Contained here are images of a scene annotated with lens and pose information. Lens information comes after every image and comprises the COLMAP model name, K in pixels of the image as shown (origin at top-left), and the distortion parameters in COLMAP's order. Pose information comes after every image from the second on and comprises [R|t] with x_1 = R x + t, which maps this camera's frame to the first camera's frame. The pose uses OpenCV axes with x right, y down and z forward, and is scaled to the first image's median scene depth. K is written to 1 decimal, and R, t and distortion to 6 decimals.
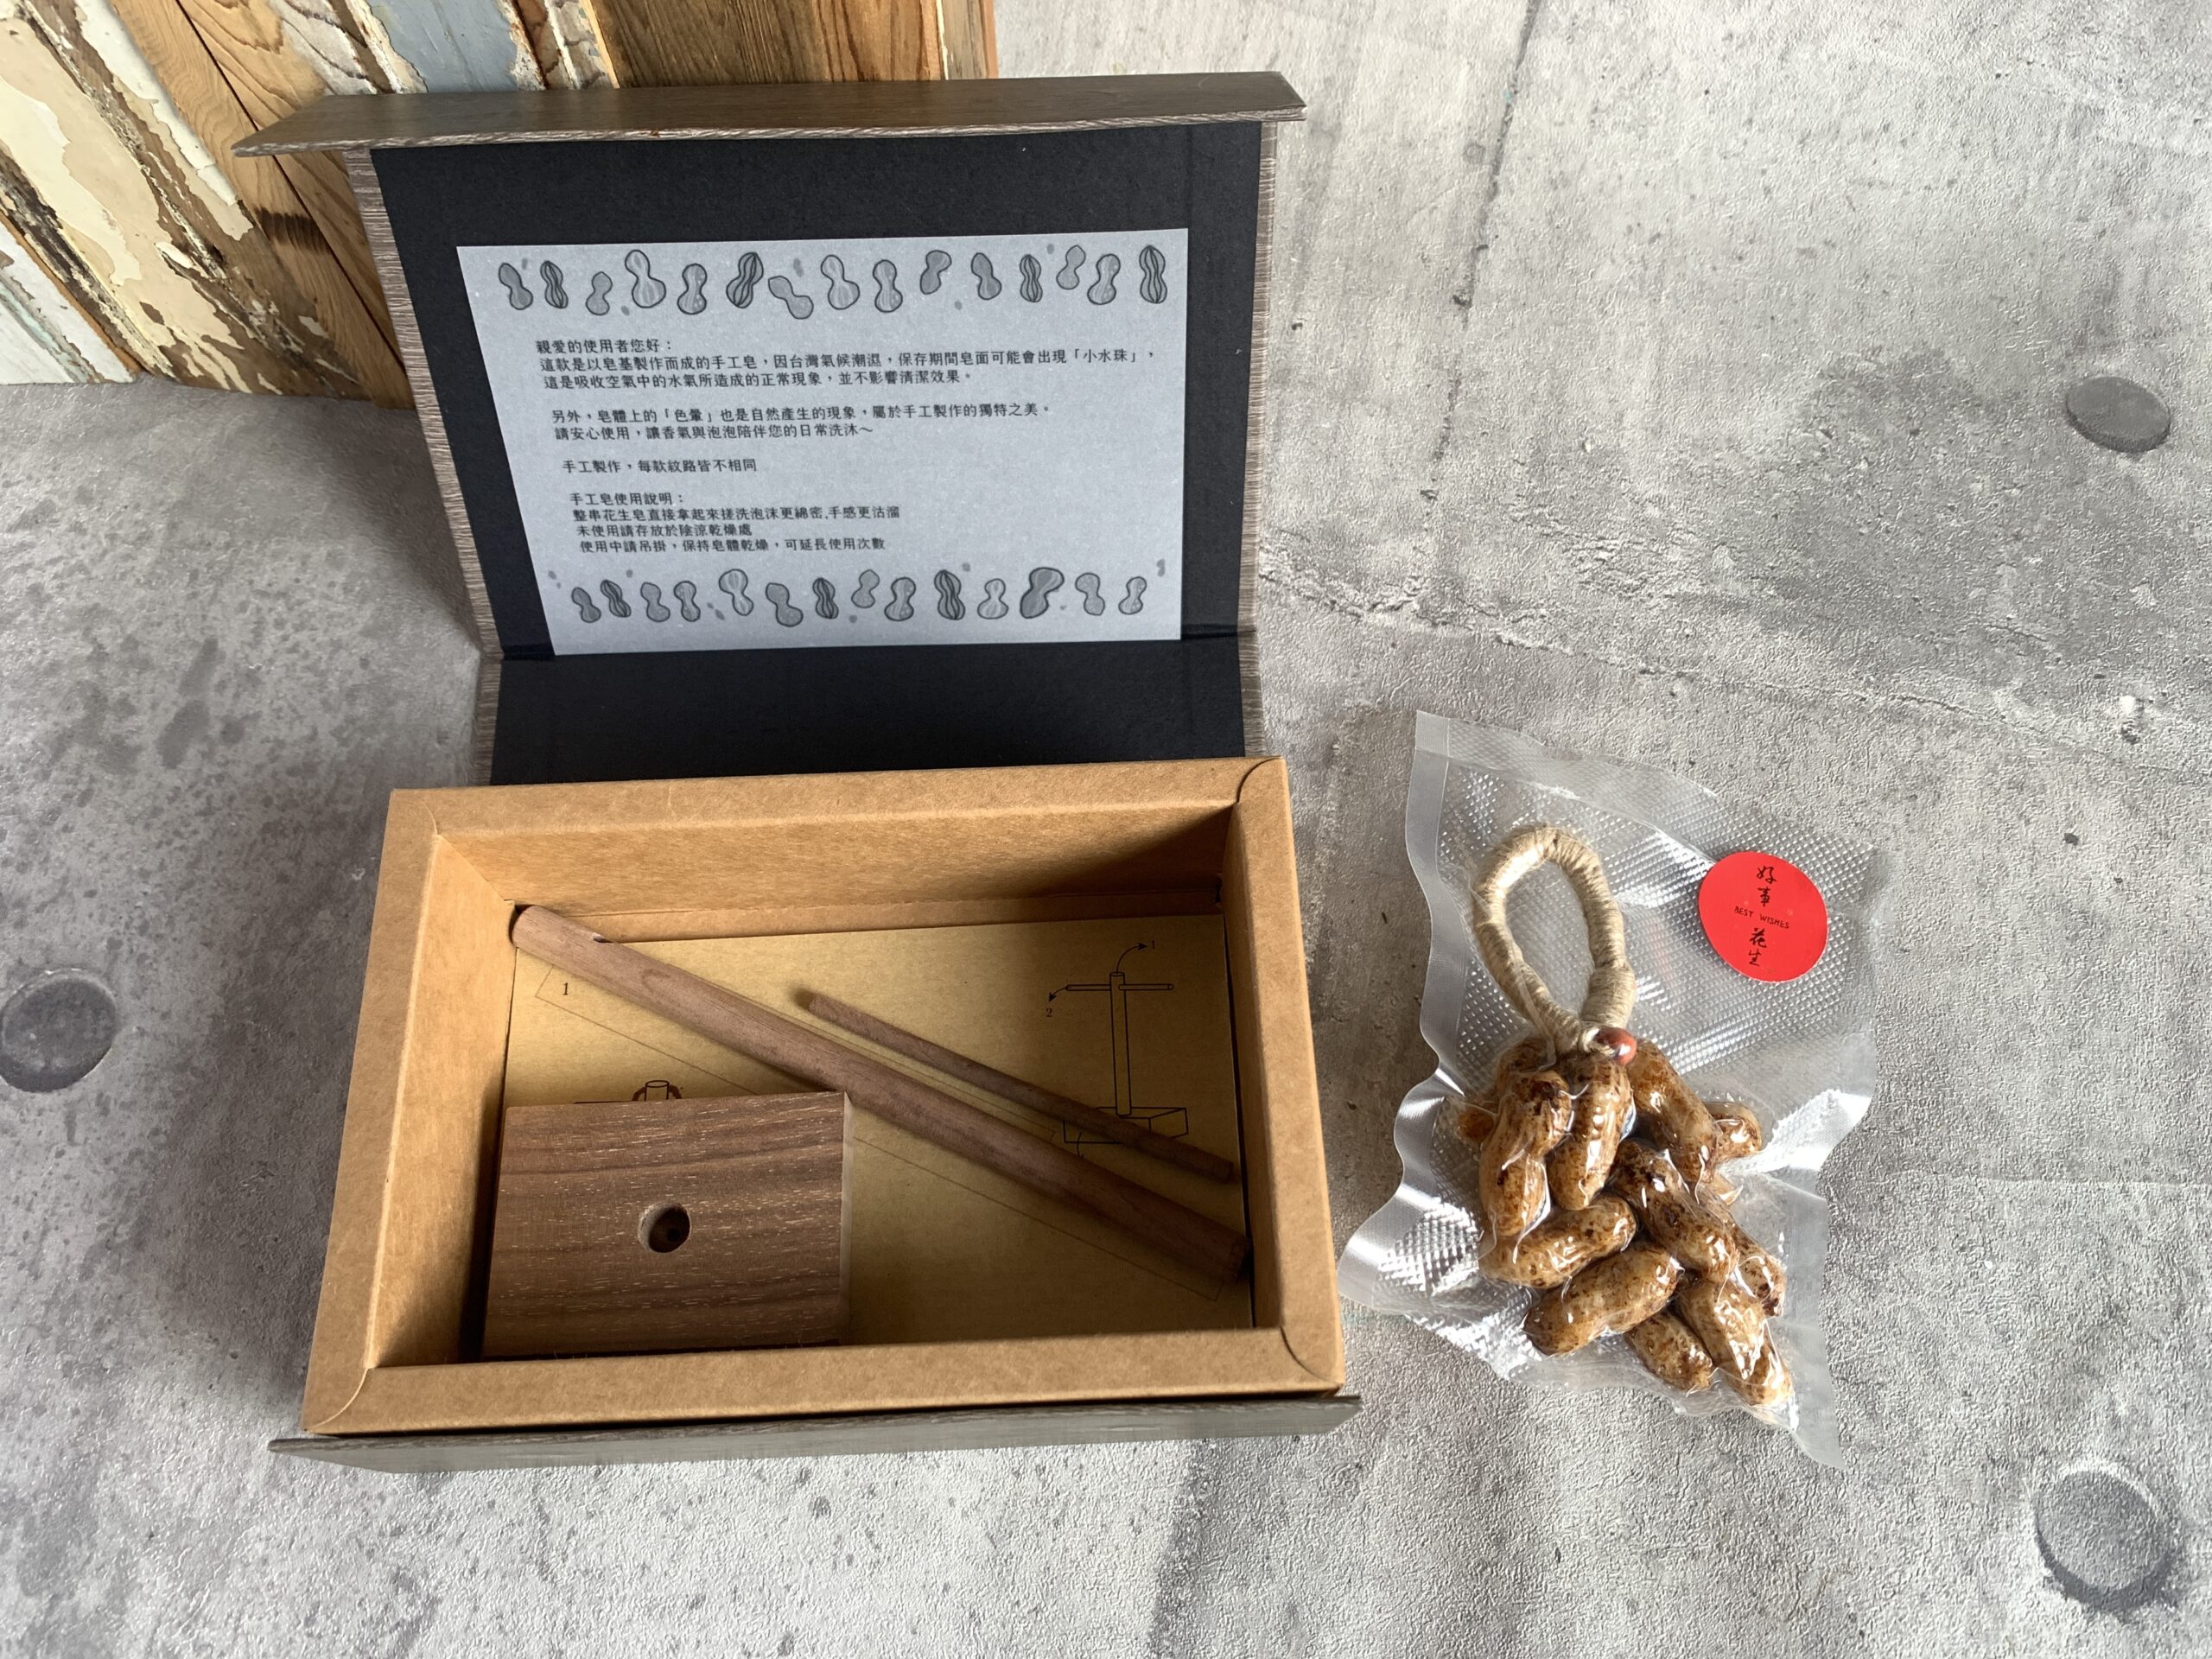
lens RADIAL K [[1735.3, 0, 1144.5], [0, 1735.3, 820.0], [0, 0, 1]] dist [-0.022782, 0.005263]
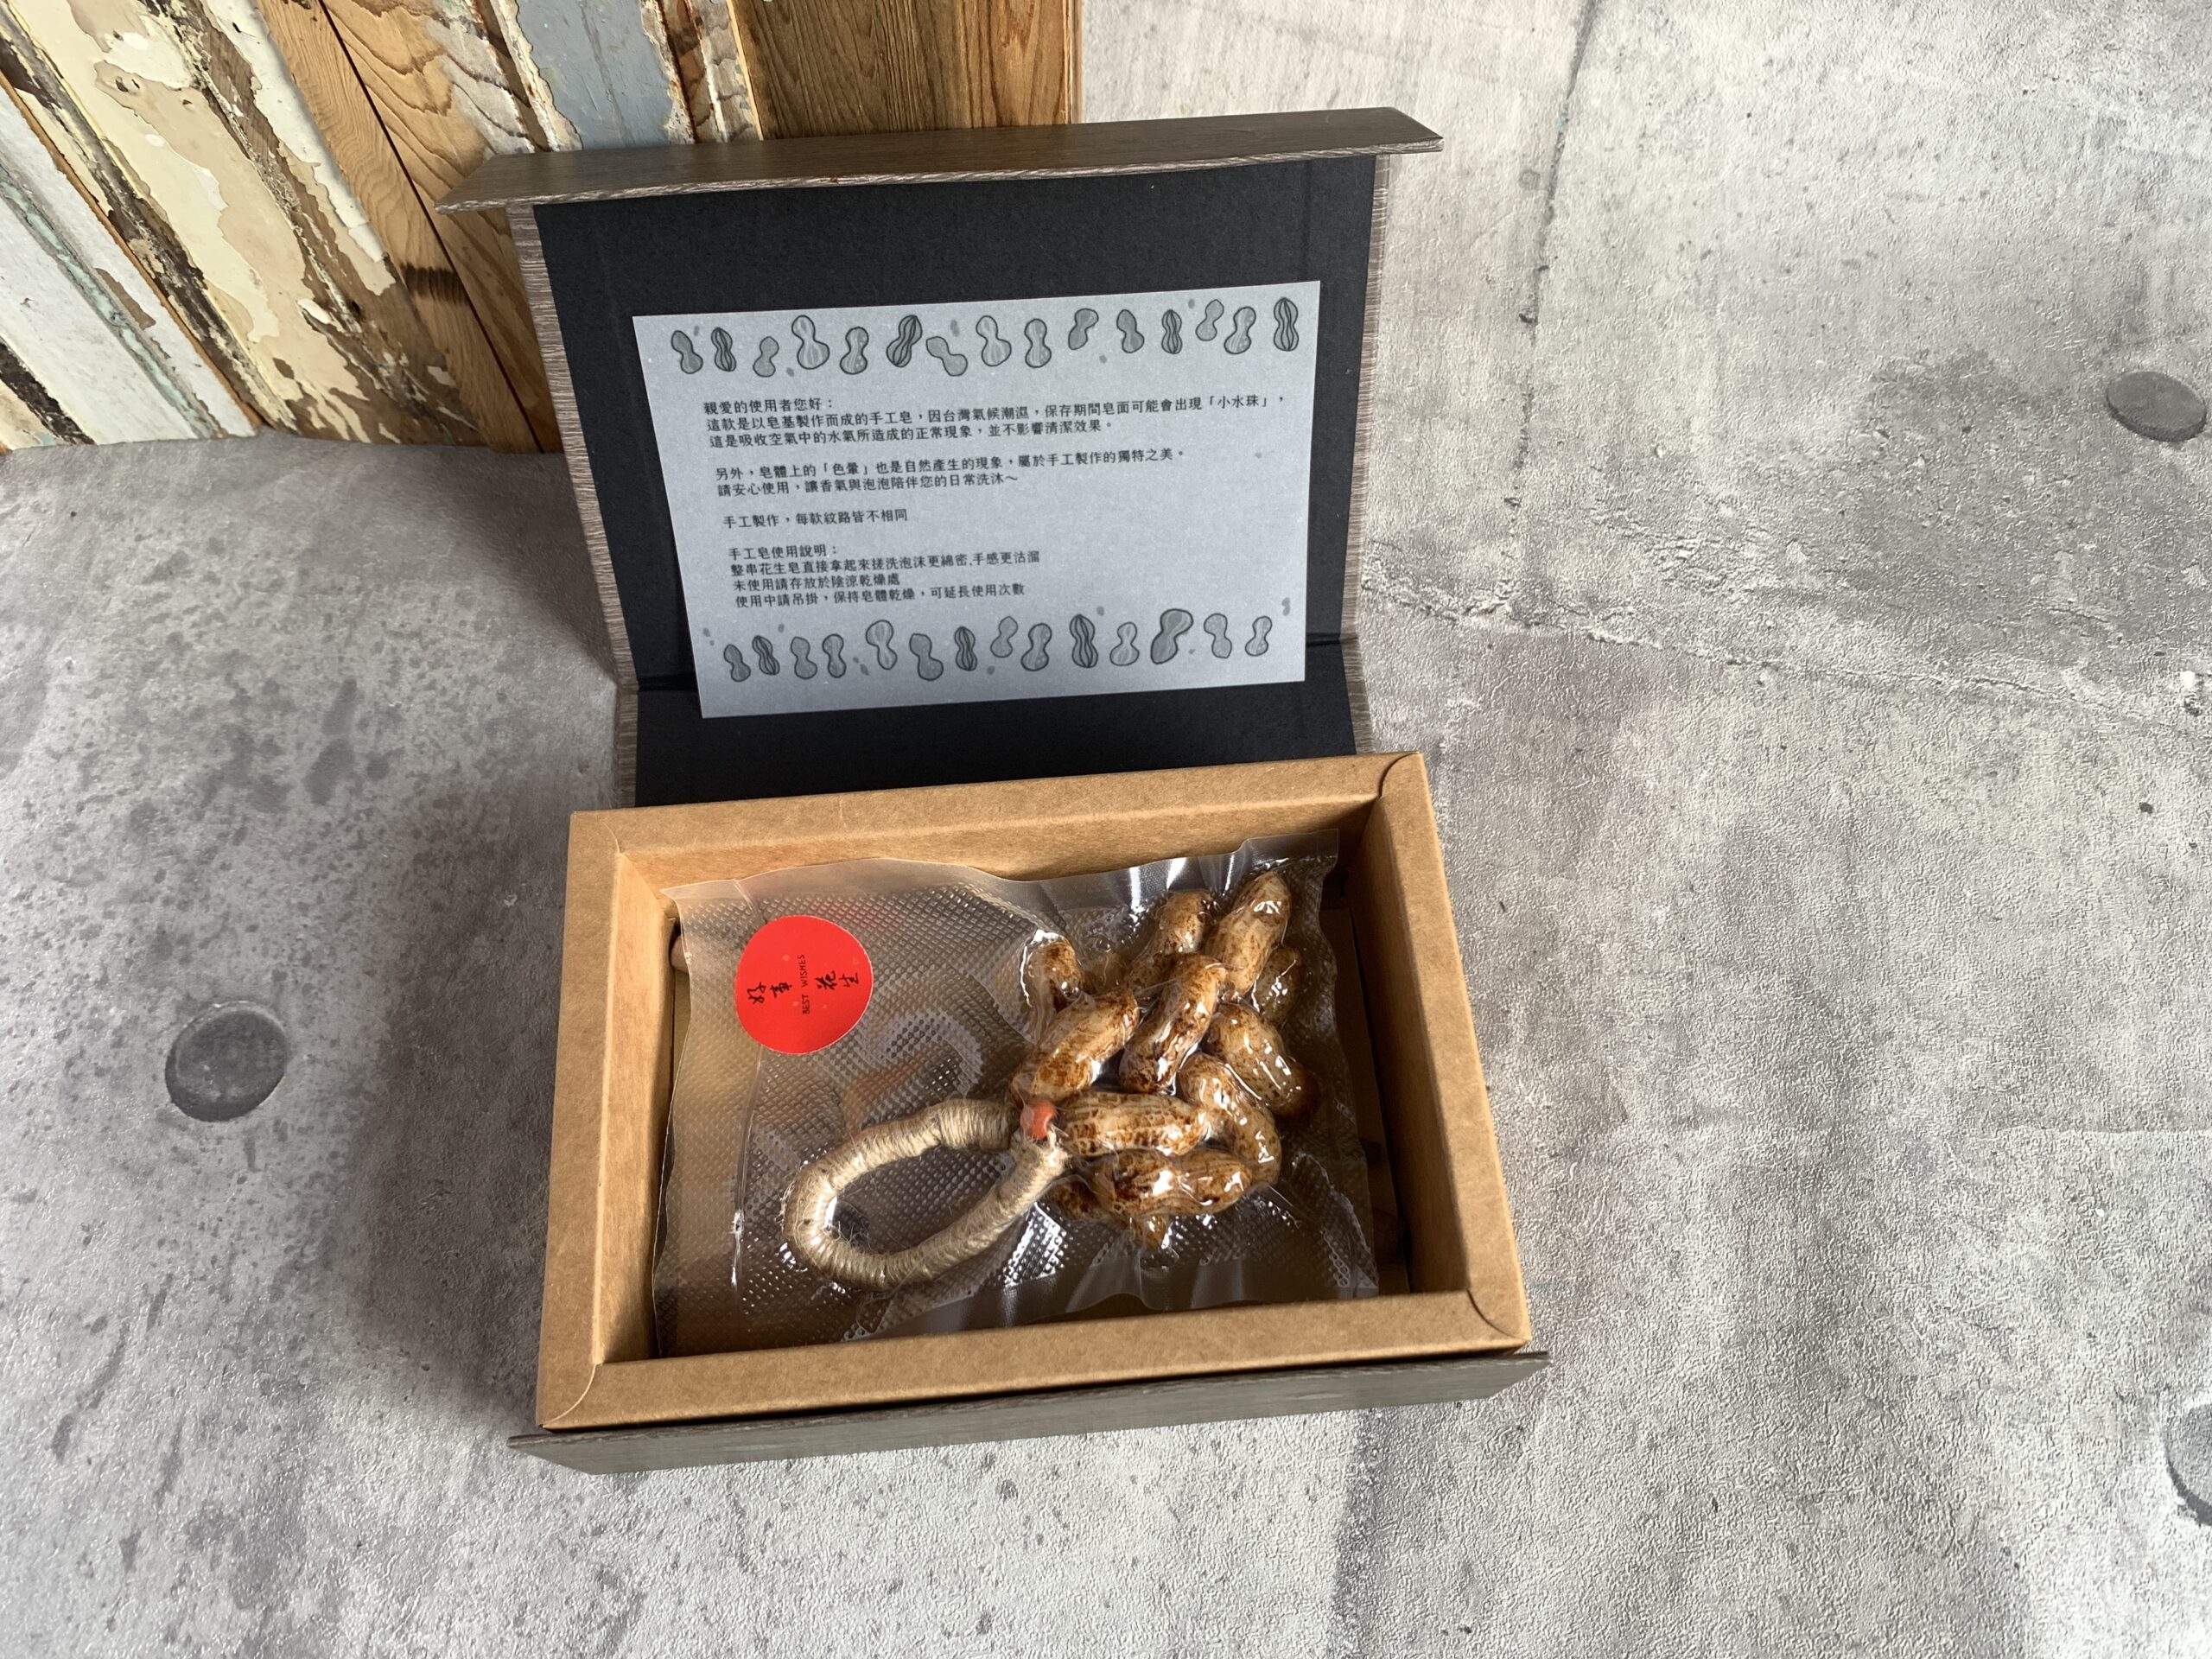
lens RADIAL K [[1735.3, 0, 1109.6], [0, 1735.3, 812.4], [0, 0, 1]] dist [-0.022782, 0.005263]
pose [[0.999251, -0.035591, 0.015161, -0.114462], [0.035952, 0.999060, -0.024237, 0.017328], [-0.014284, 0.024764, 0.999591, -0.042603]]
